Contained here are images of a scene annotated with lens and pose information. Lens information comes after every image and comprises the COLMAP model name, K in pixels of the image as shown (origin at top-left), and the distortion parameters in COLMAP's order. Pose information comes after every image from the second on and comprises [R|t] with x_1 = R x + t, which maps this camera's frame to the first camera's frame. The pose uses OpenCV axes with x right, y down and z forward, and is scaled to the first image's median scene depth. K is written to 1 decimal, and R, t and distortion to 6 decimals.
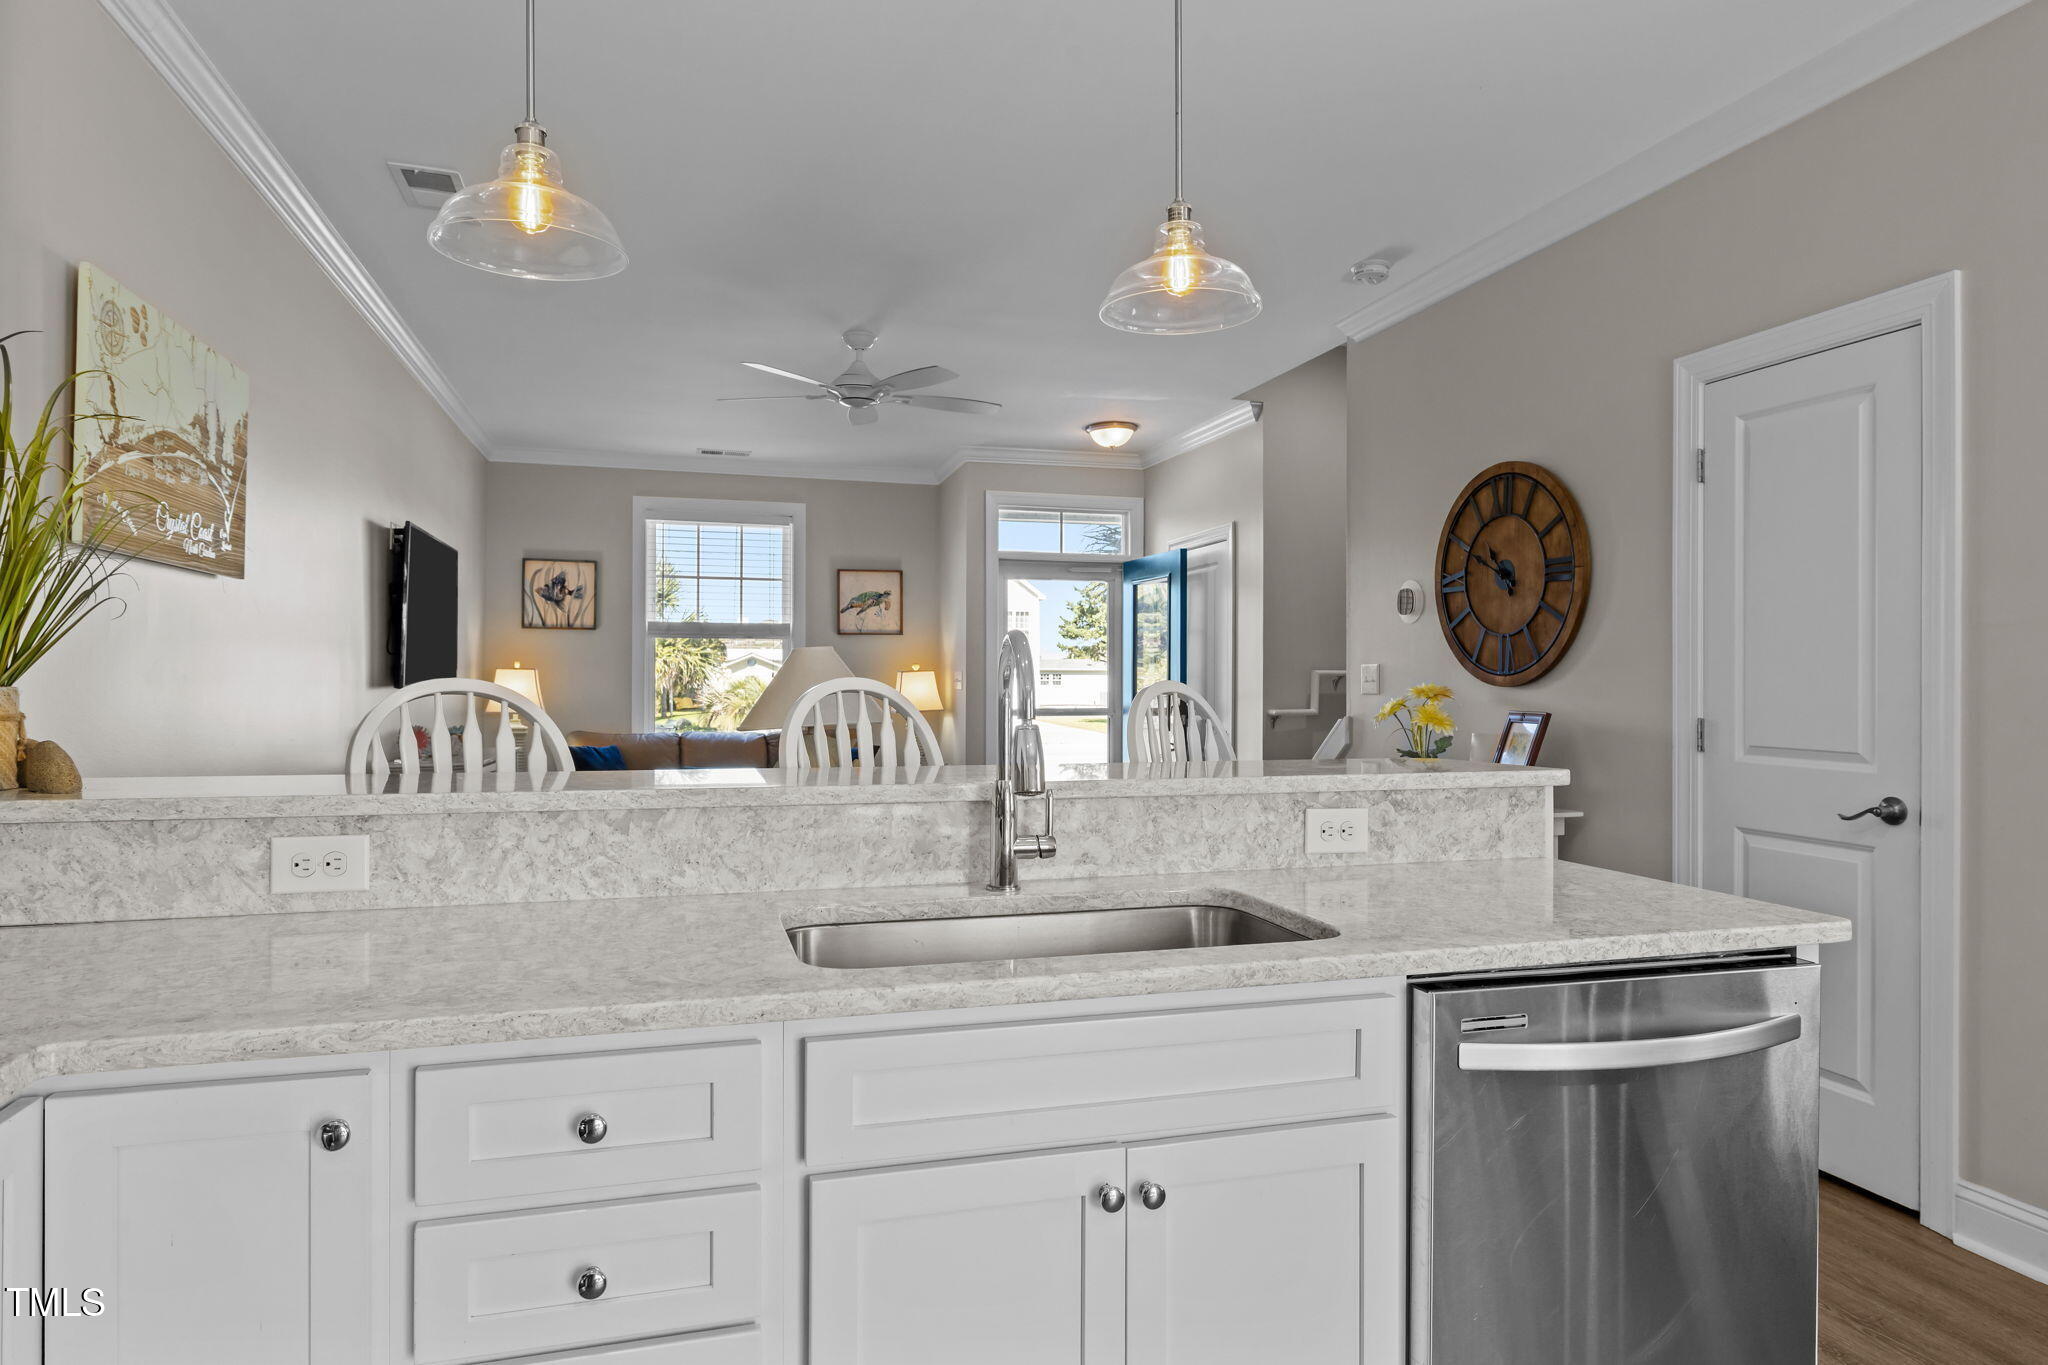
lens RADIAL K [[1222.7, 0, 1018.8], [0, 1222.7, 672.4], [0, 0, 1]] dist [0.004572, -0.000557]
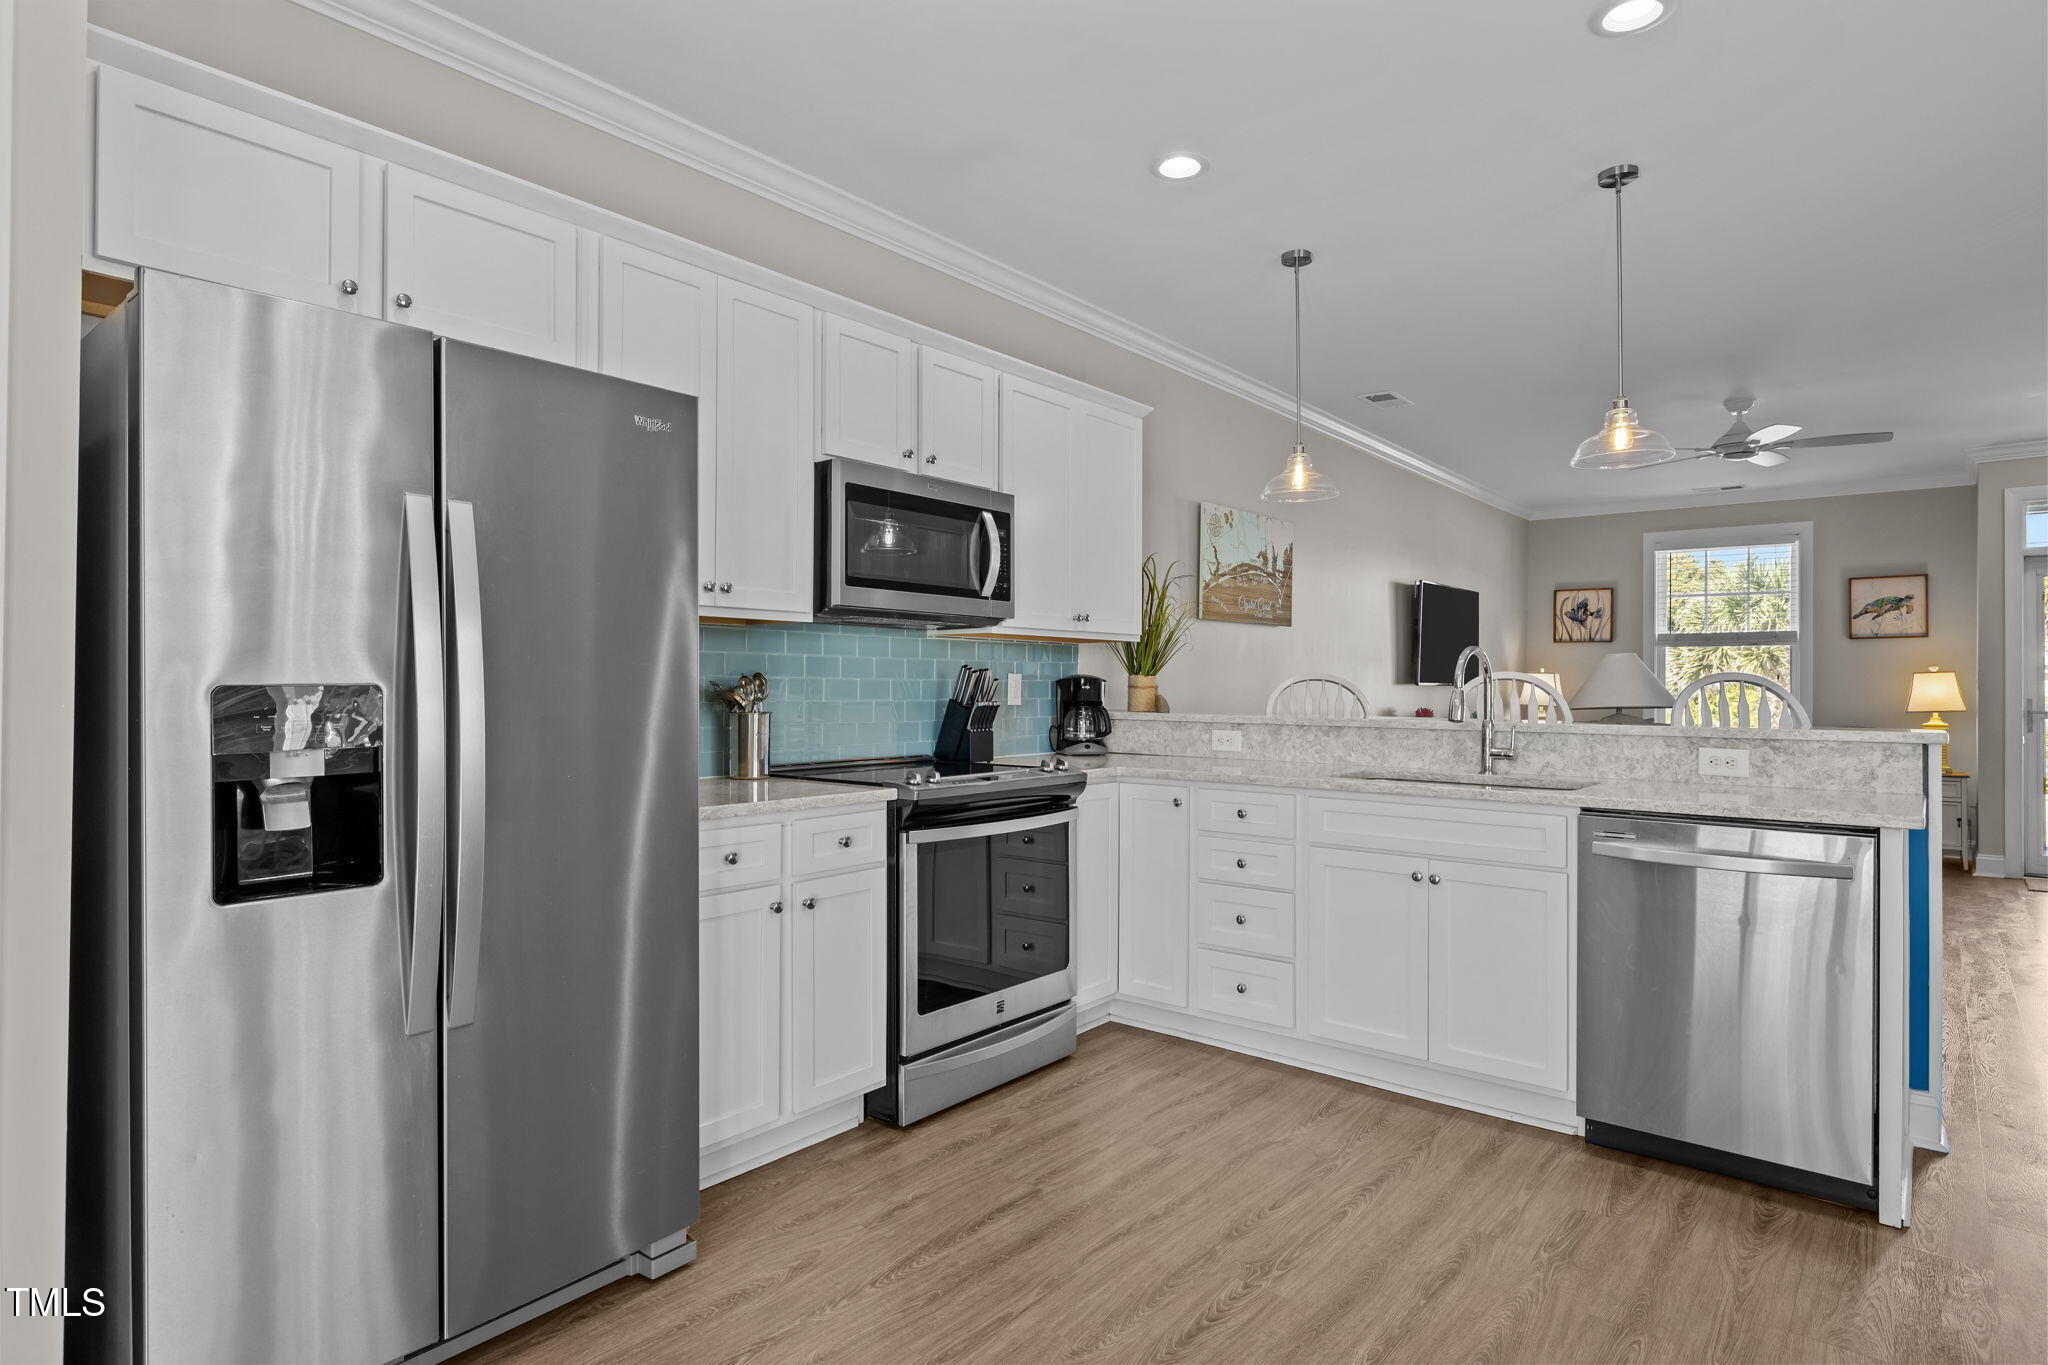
lens RADIAL K [[1085.6, 0, 1025.8], [0, 1085.6, 684.7], [0, 0, 1]] dist [-0.001476, -0.000285]
pose [[0.574591, 0.000795, -0.818440, 0.568031], [0.002534, 0.999993, 0.002751, 0.012373], [0.818437, -0.003654, 0.574585, -0.369736]]
